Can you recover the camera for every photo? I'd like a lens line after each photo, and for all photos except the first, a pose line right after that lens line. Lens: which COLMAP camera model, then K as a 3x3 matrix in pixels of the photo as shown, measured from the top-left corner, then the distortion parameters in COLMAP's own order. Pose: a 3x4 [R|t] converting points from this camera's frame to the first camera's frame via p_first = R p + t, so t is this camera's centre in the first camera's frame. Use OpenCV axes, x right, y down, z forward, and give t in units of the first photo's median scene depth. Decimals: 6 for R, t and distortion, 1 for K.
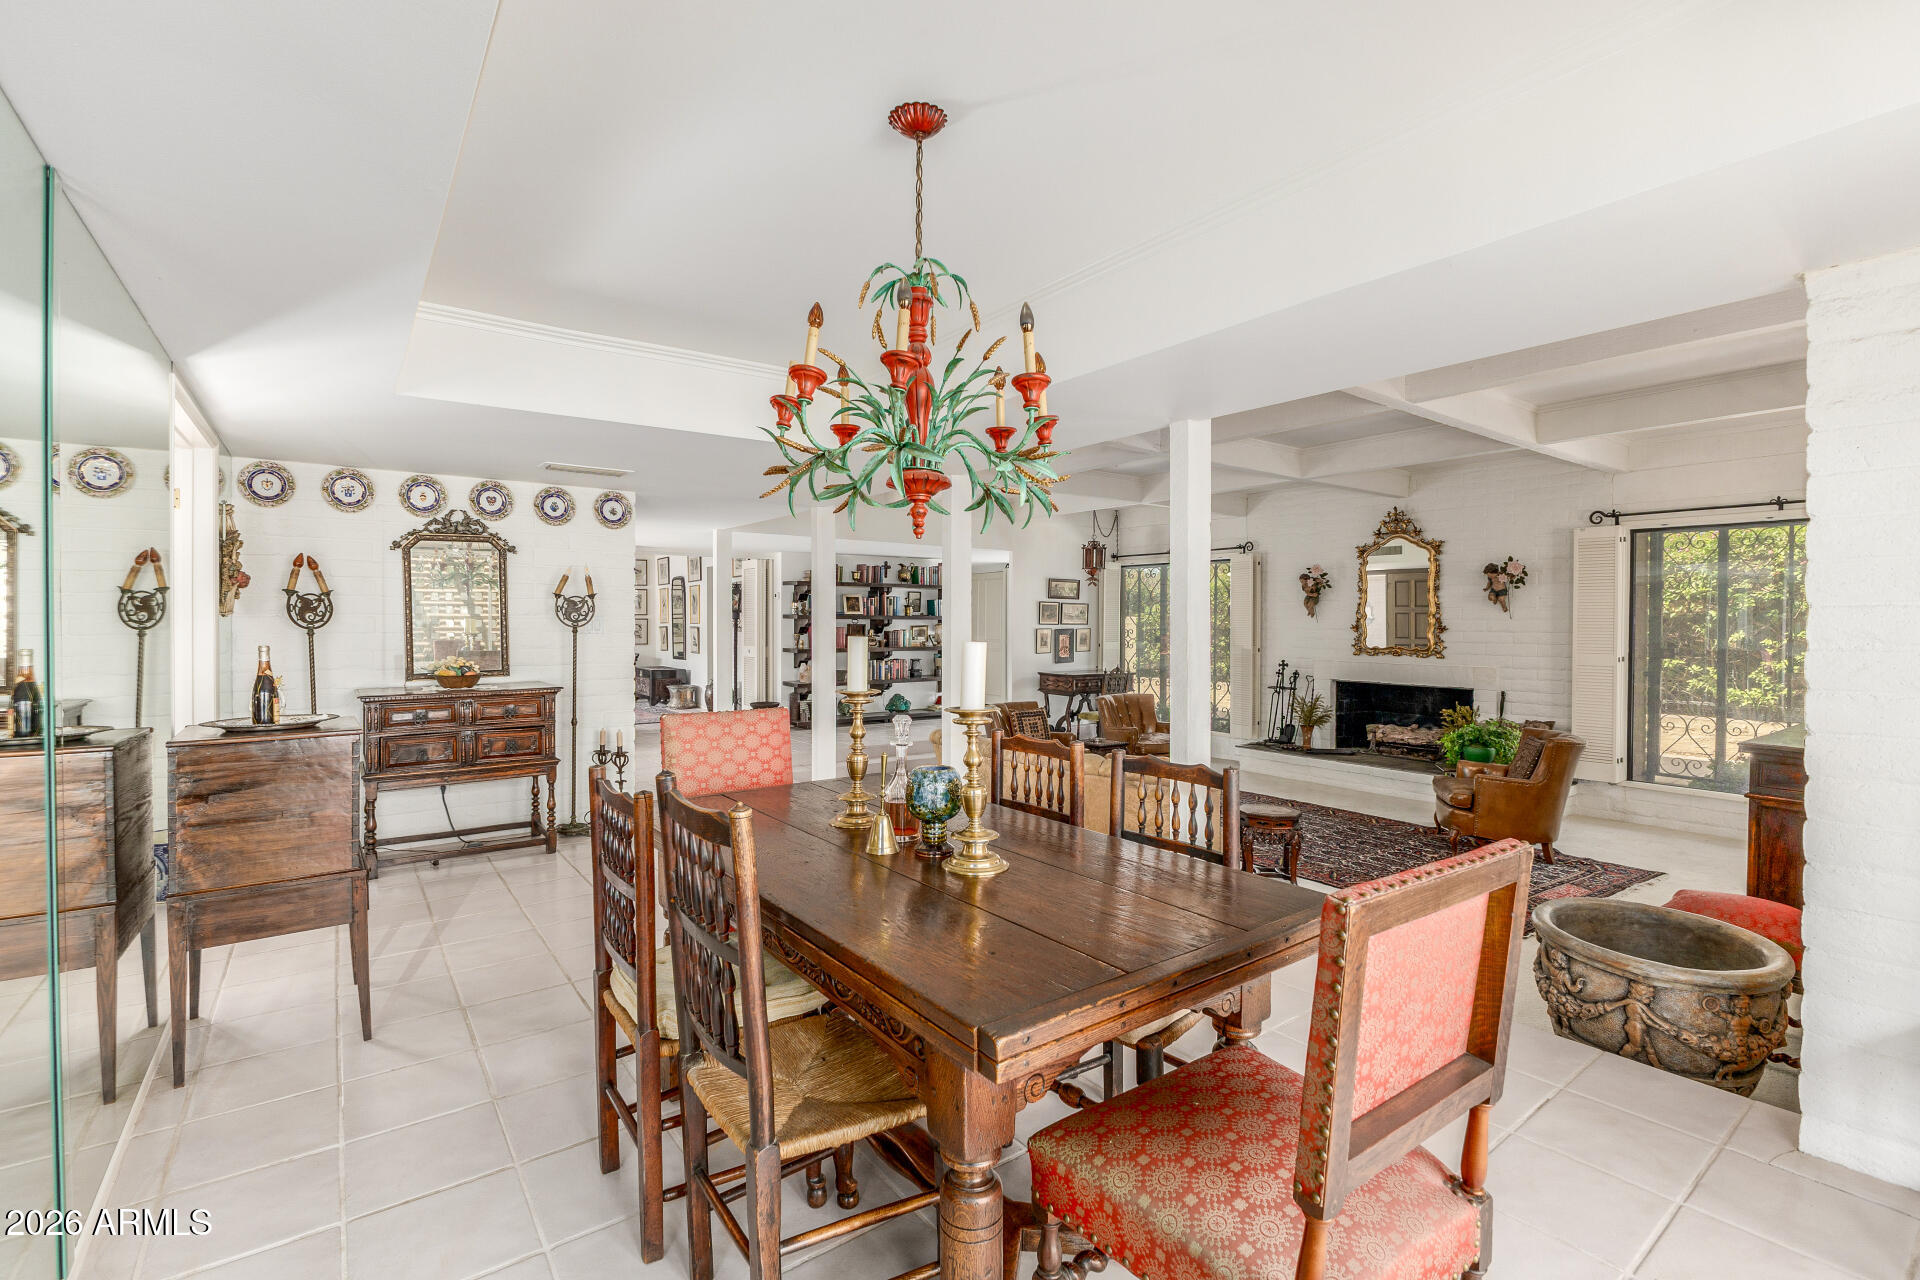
lens RADIAL K [[851.0, 0, 960.0], [0, 851.0, 640.0], [0, 0, 1]] dist [-0.000170, -0.000018]
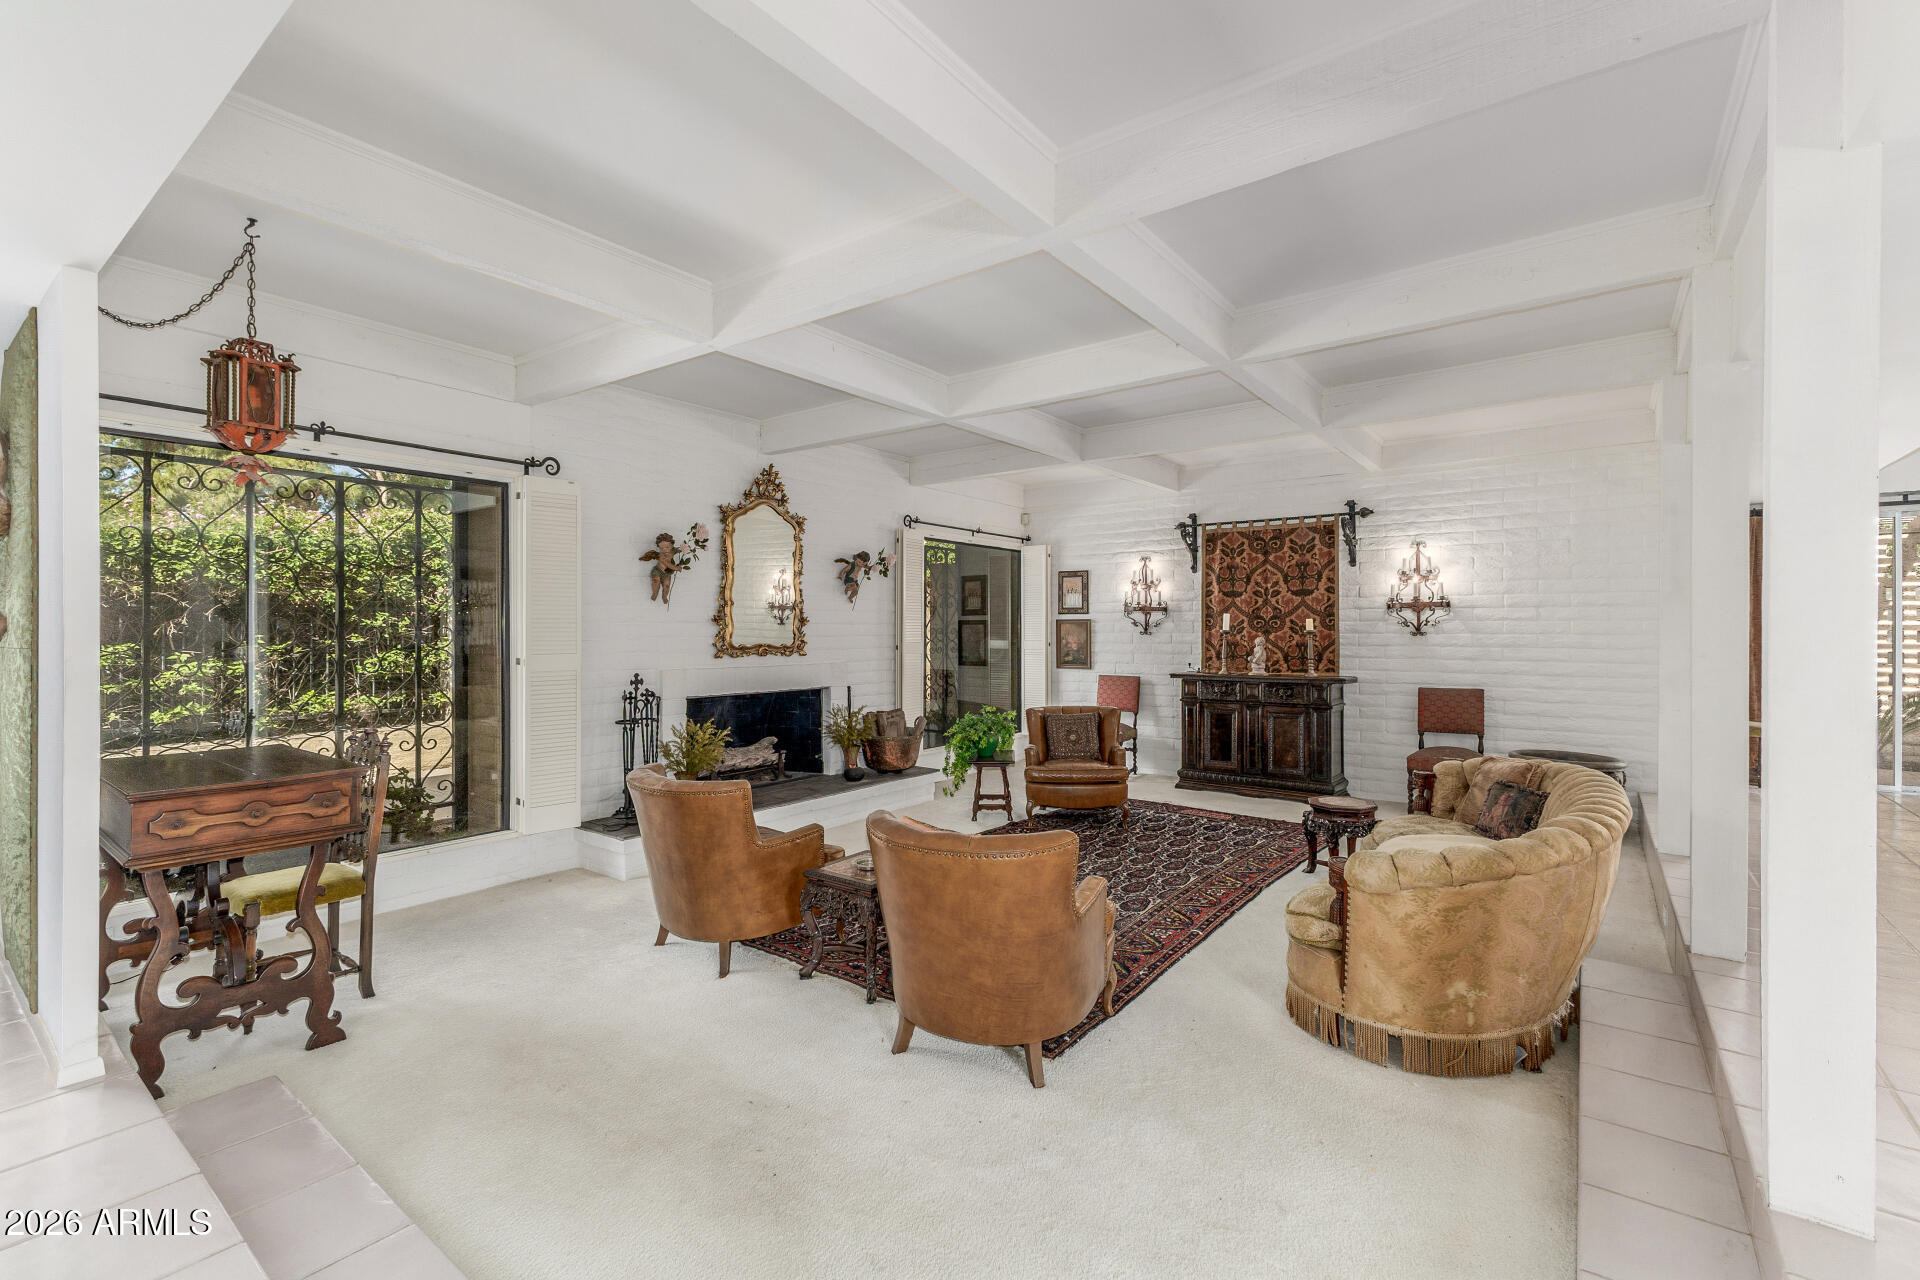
lens RADIAL K [[834.5, 0, 962.3], [0, 834.5, 623.0], [0, 0, 1]] dist [0.000256, 0.000063]
pose [[-0.280855, -0.005551, 0.959734, -0.271221], [0.015292, 0.999830, 0.010258, -0.015988], [-0.959628, 0.017557, -0.280722, 1.034325]]
